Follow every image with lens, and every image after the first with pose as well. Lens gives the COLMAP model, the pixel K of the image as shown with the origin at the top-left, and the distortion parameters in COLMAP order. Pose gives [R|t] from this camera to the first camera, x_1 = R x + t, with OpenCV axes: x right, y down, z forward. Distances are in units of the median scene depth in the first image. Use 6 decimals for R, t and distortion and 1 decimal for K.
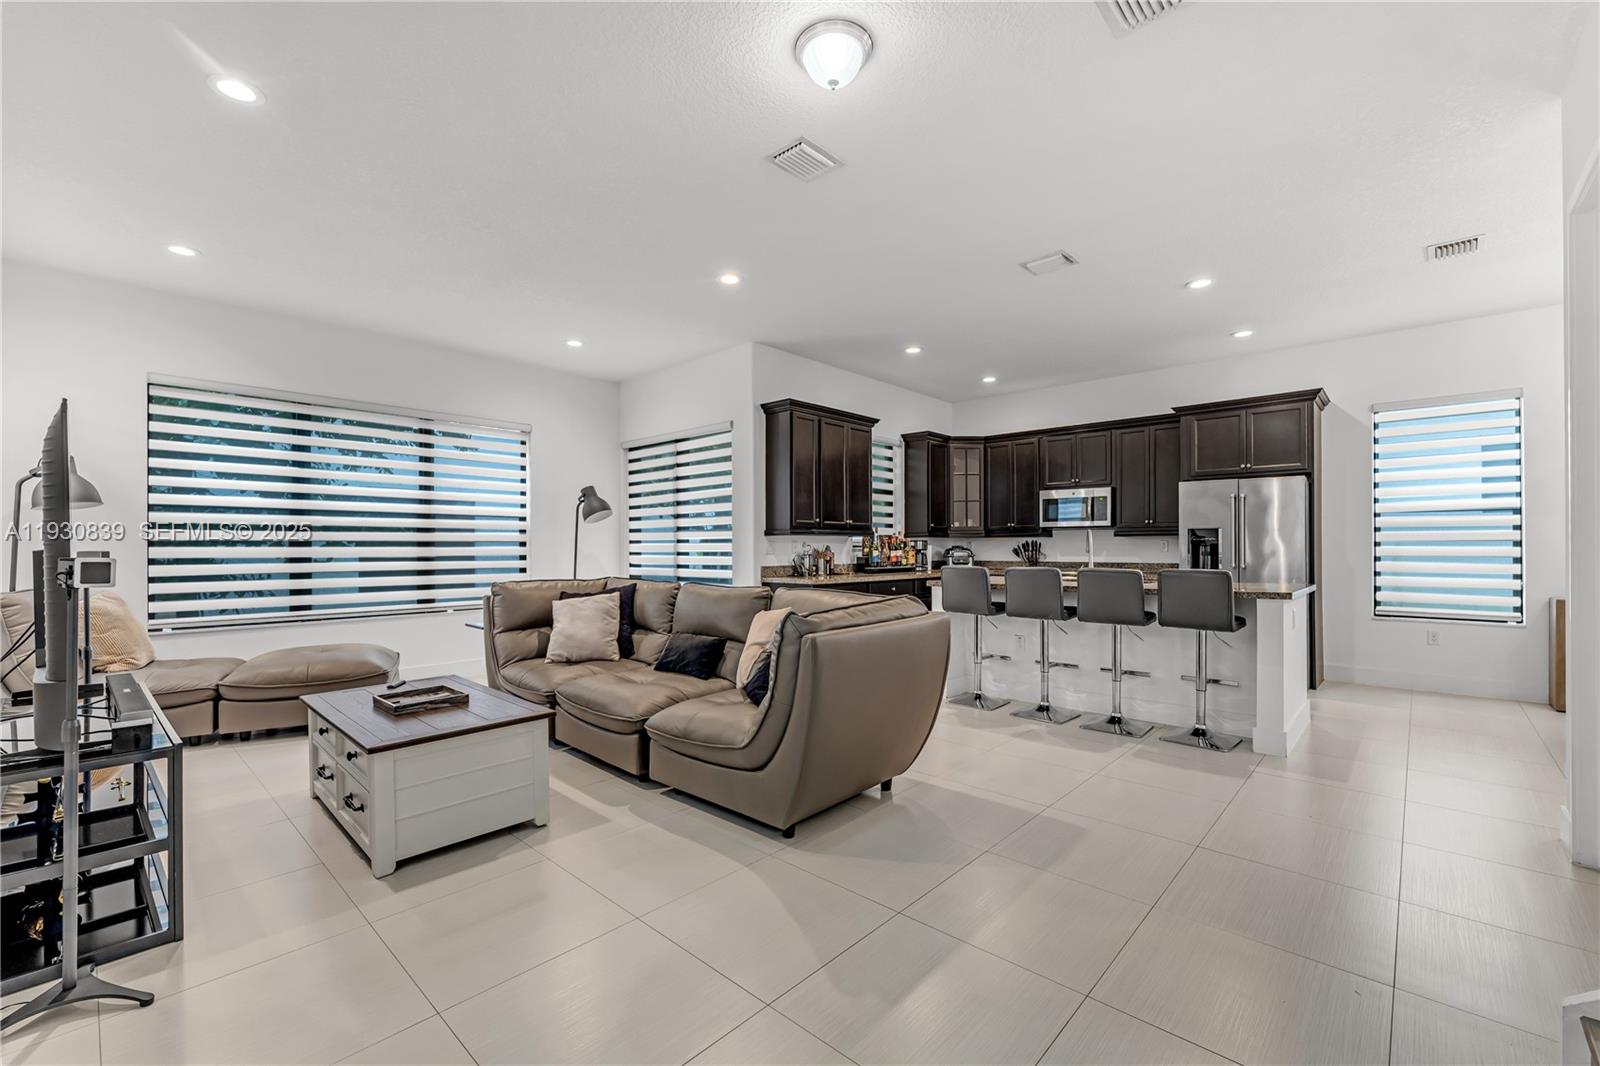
lens RADIAL K [[653.0, 0, 800.0], [0, 653.0, 533.0], [0, 0, 1]] dist [0.000063, -0.000020]
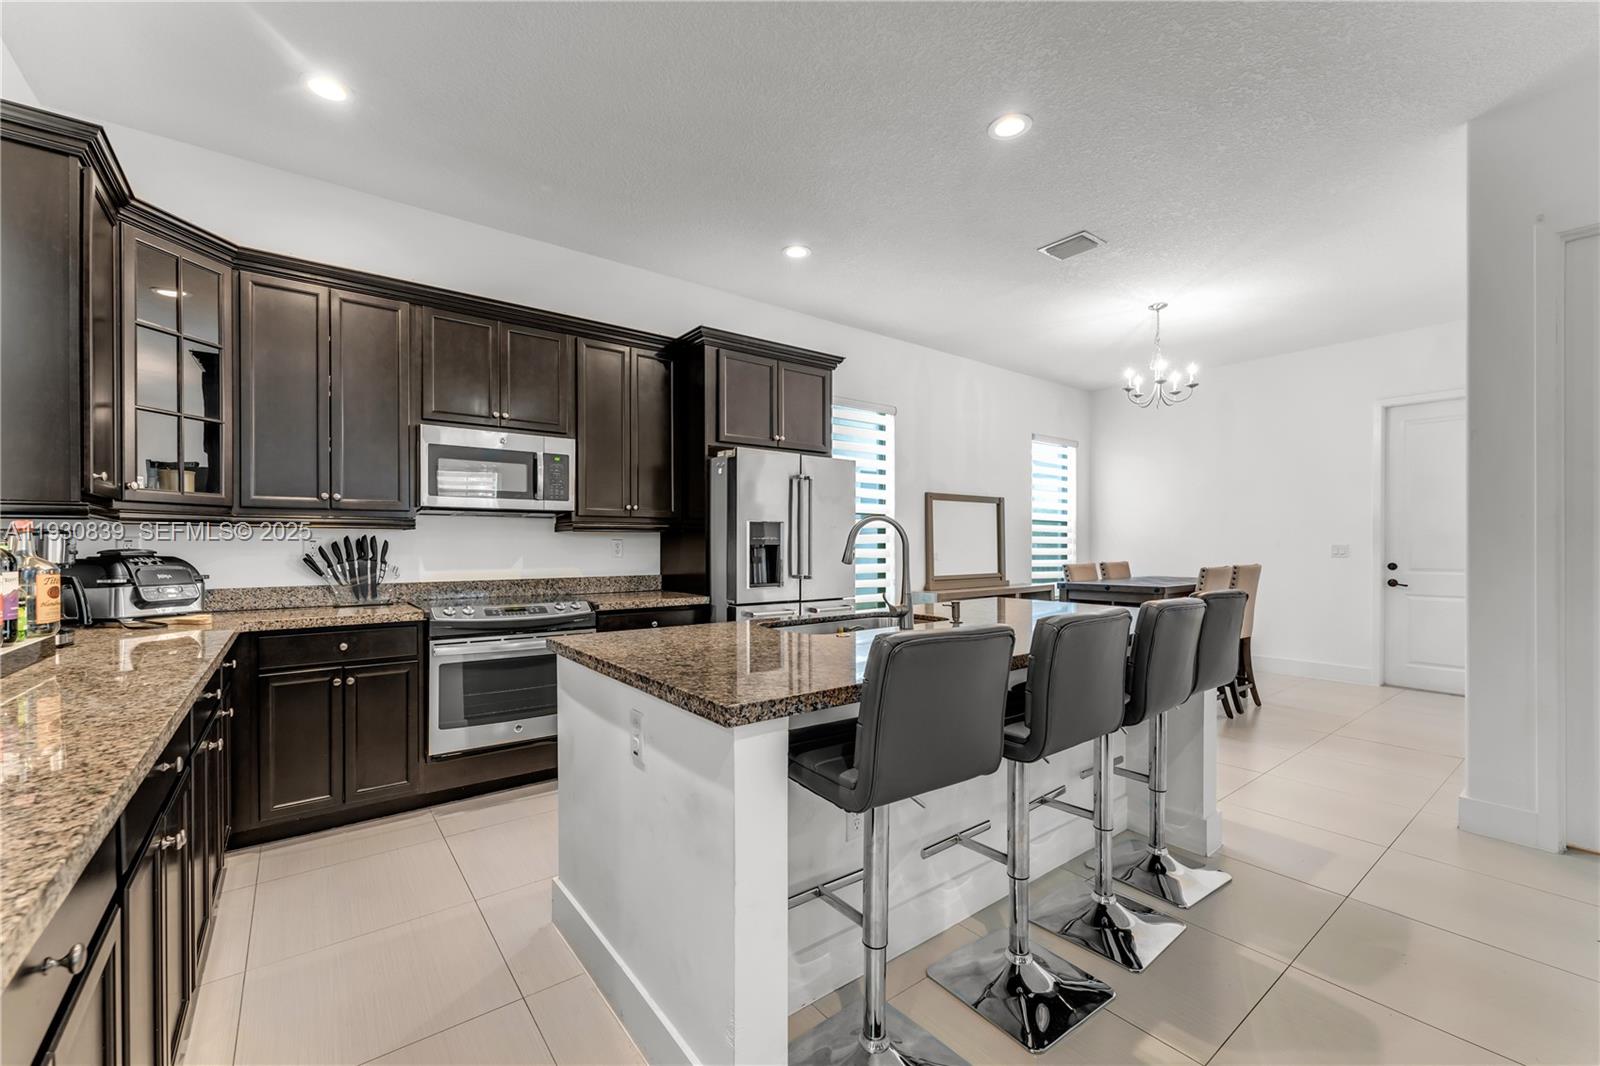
lens RADIAL K [[653.0, 0, 800.0], [0, 653.0, 533.0], [0, 0, 1]] dist [0.000063, -0.000020]
pose [[0.166158, 0.021672, 0.985861, -0.019672], [-0.019361, 0.999637, -0.018711, 0.012324], [-0.985909, -0.015978, 0.166518, 0.660593]]
